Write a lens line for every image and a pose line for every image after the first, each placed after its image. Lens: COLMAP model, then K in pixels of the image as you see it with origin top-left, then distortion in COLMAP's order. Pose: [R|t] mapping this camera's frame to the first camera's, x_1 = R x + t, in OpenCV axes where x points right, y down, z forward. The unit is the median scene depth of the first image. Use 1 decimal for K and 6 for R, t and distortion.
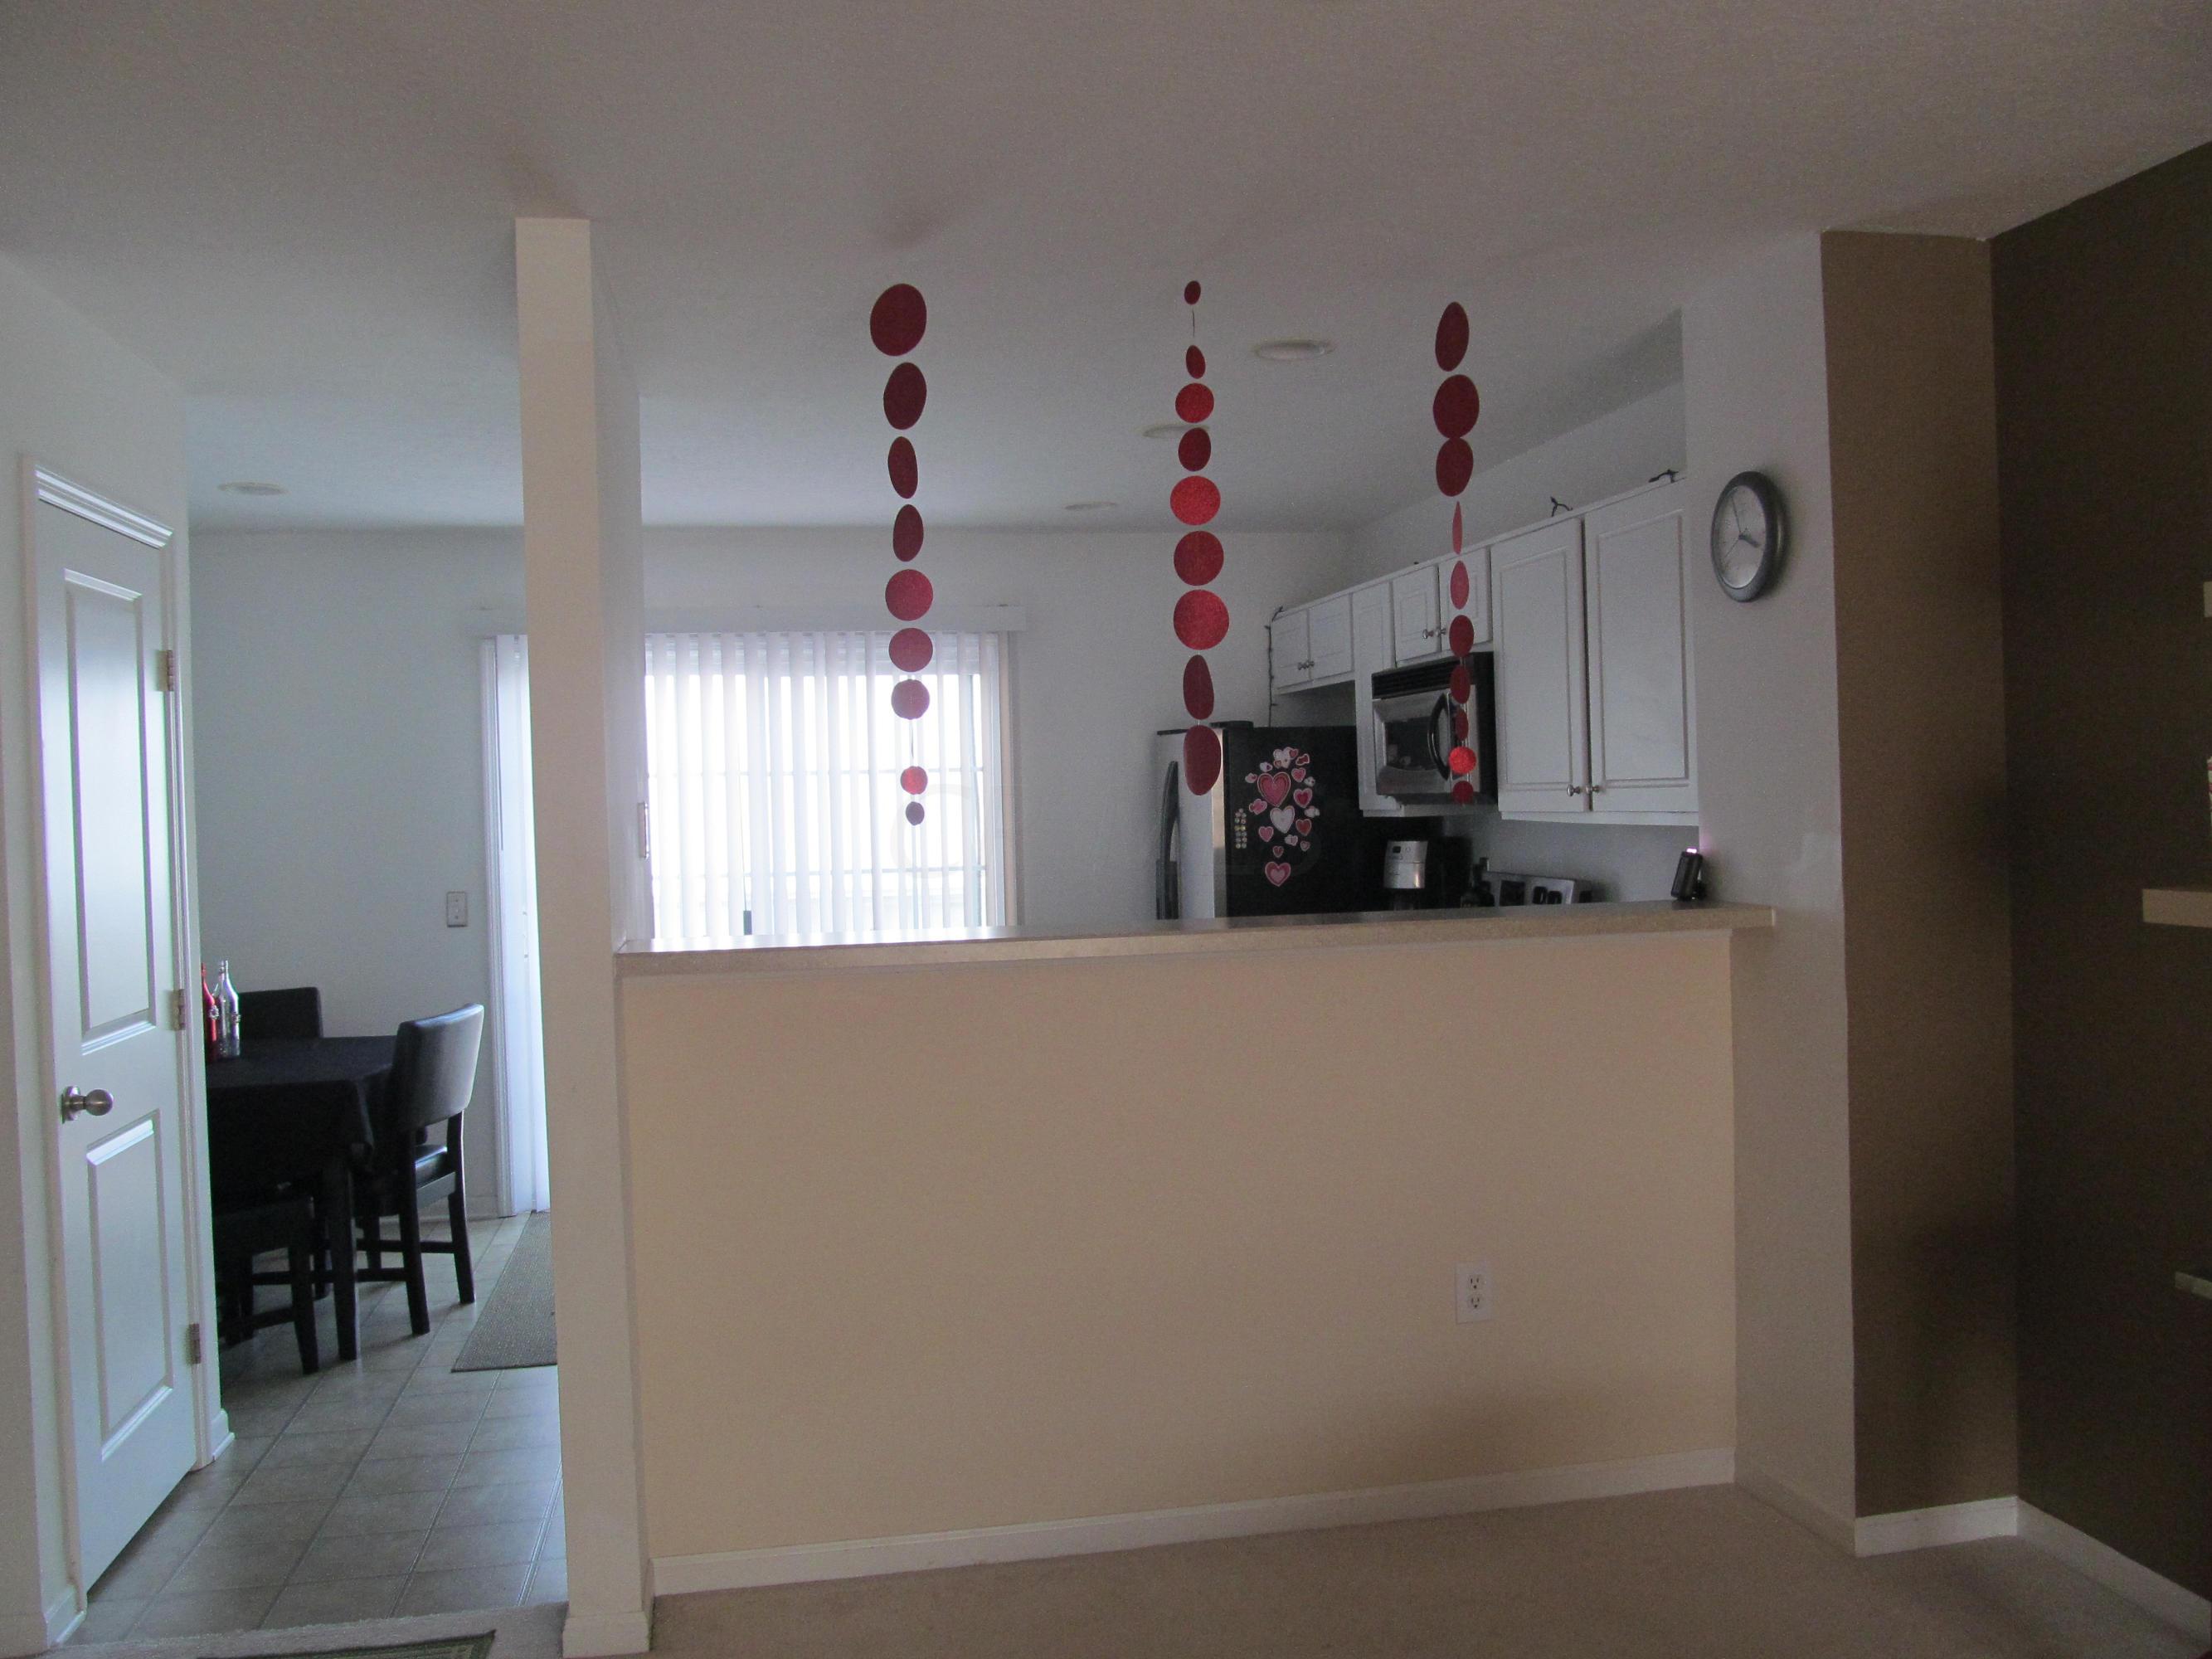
lens RADIAL K [[1807.6, 0, 1106.0], [0, 1807.6, 829.5], [0, 0, 1]] dist [-0.057544, 0.014725]
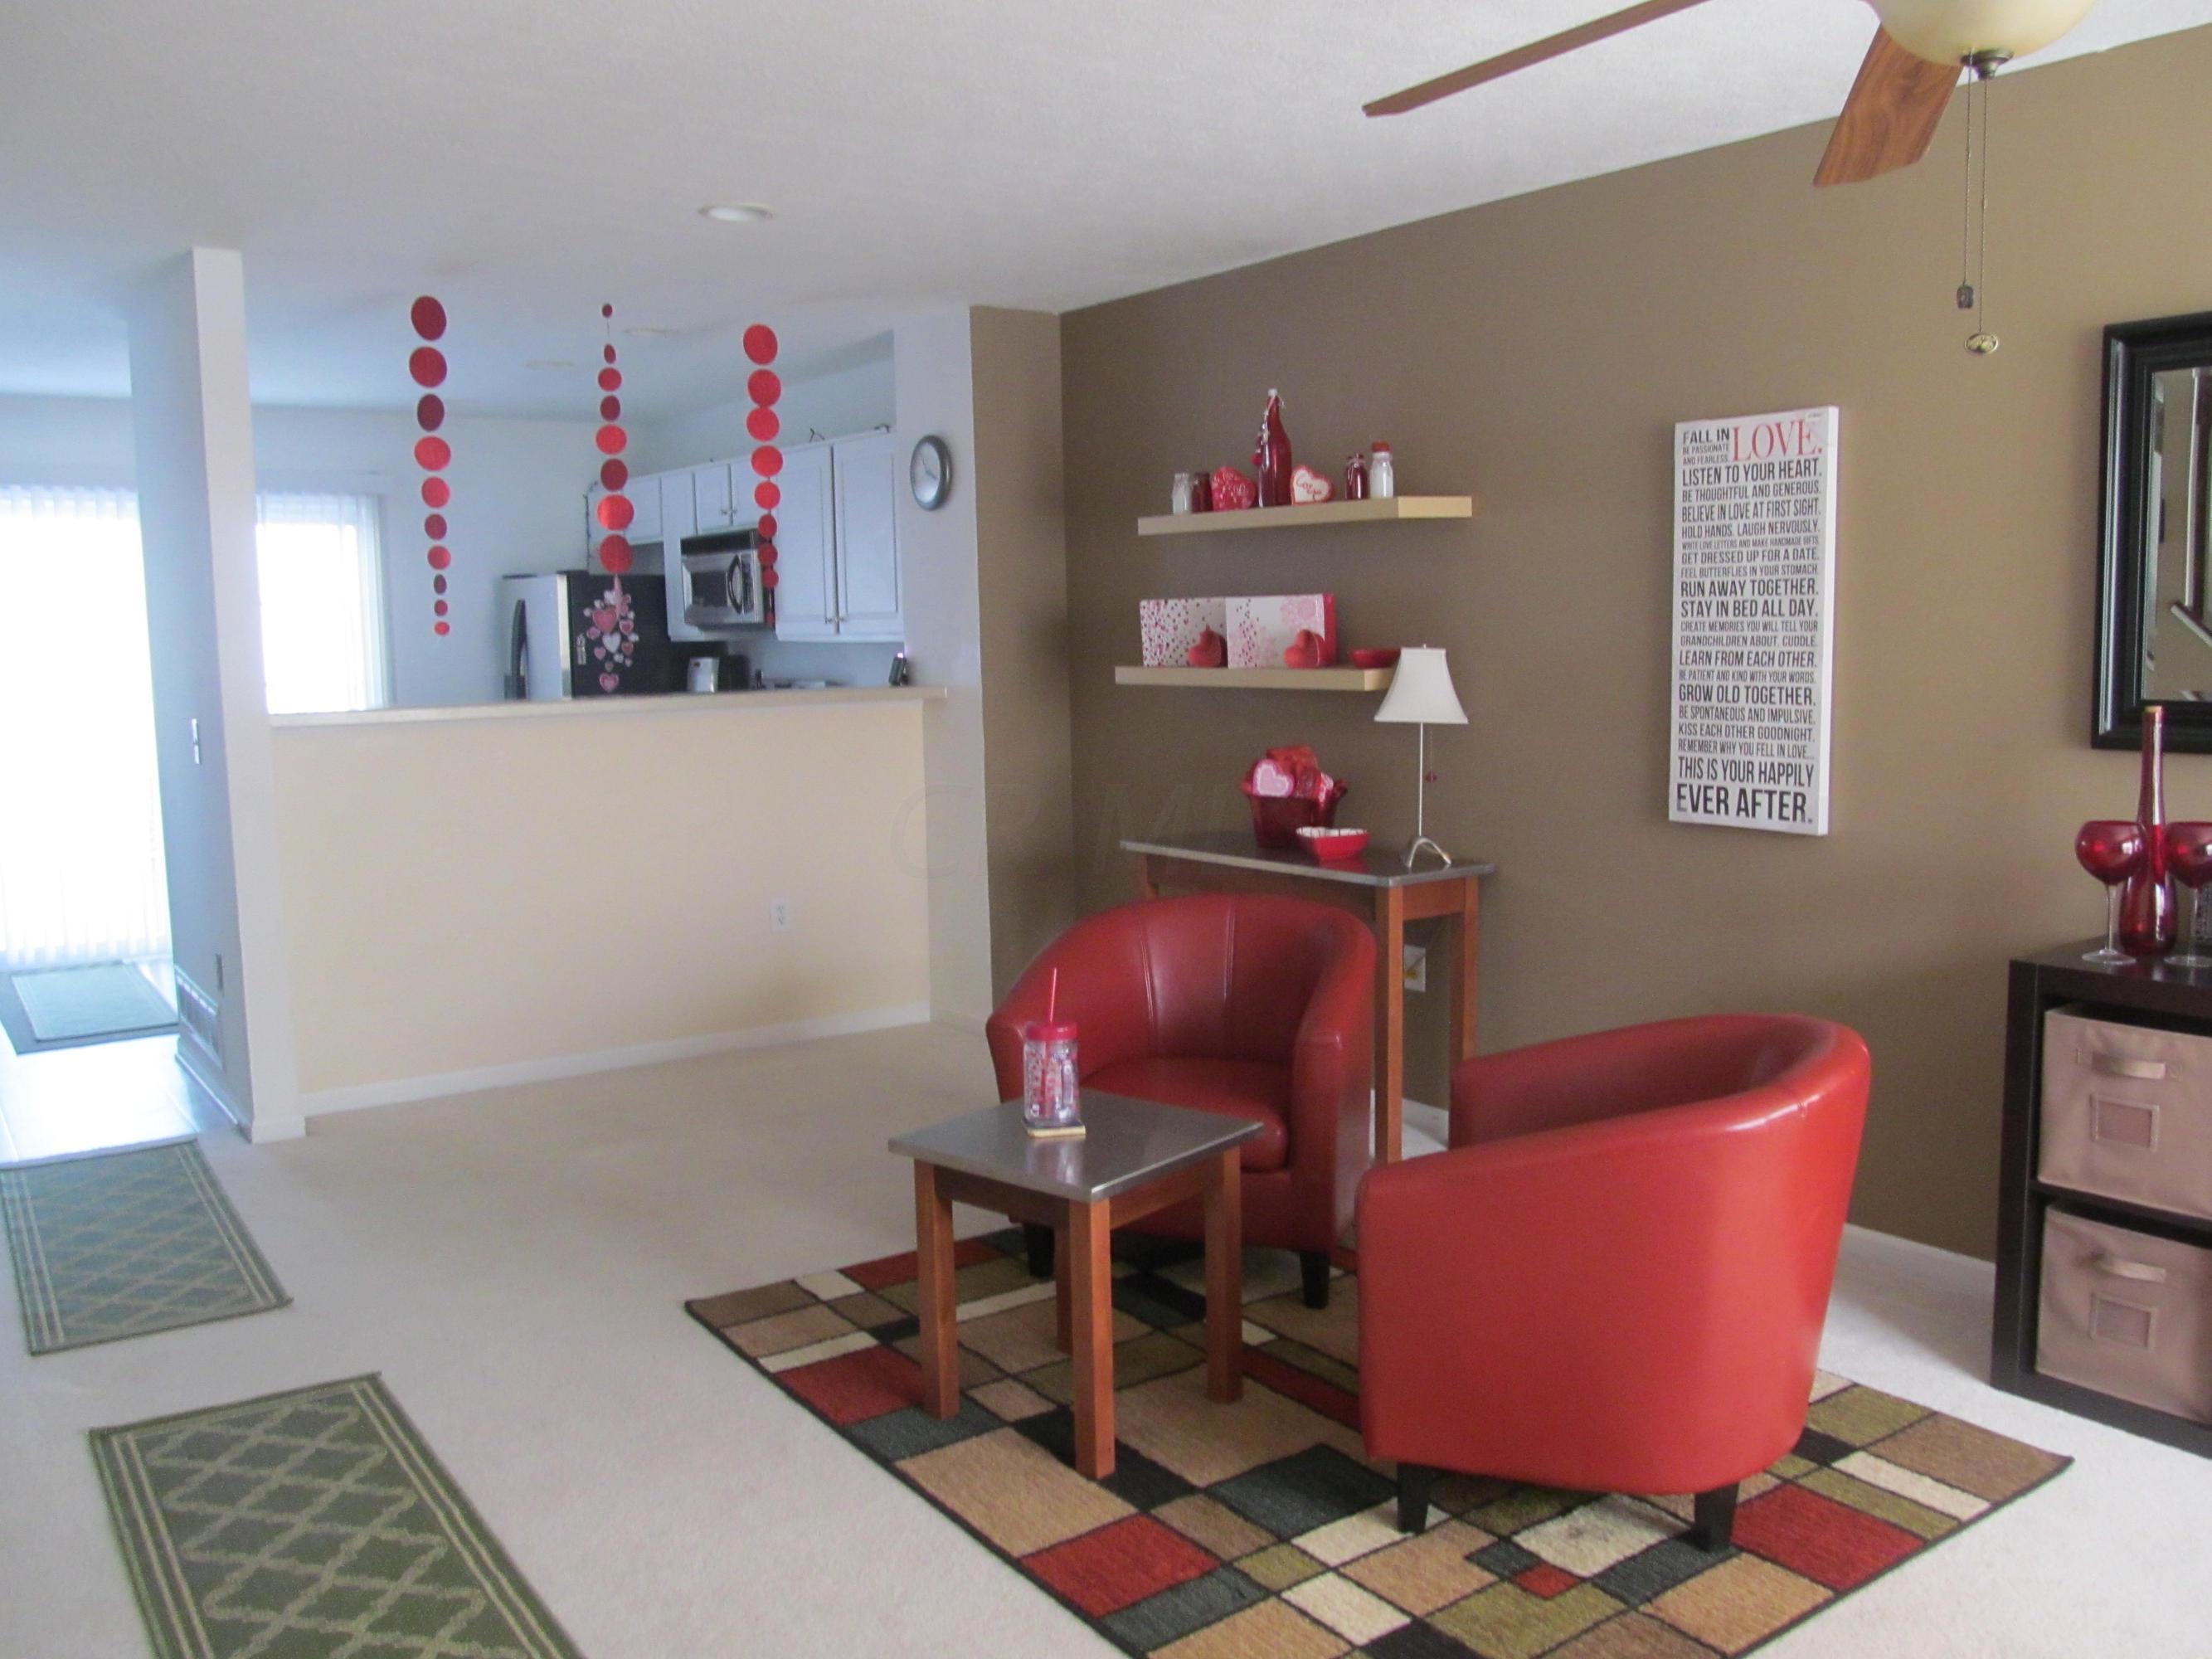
lens RADIAL K [[1807.6, 0, 1106.0], [0, 1807.6, 829.5], [0, 0, 1]] dist [-0.057544, 0.014725]
pose [[0.909086, -0.035119, 0.415125, -0.163377], [-0.000425, 0.996362, 0.085223, 0.023514], [-0.416608, -0.077652, 0.905764, -0.494744]]
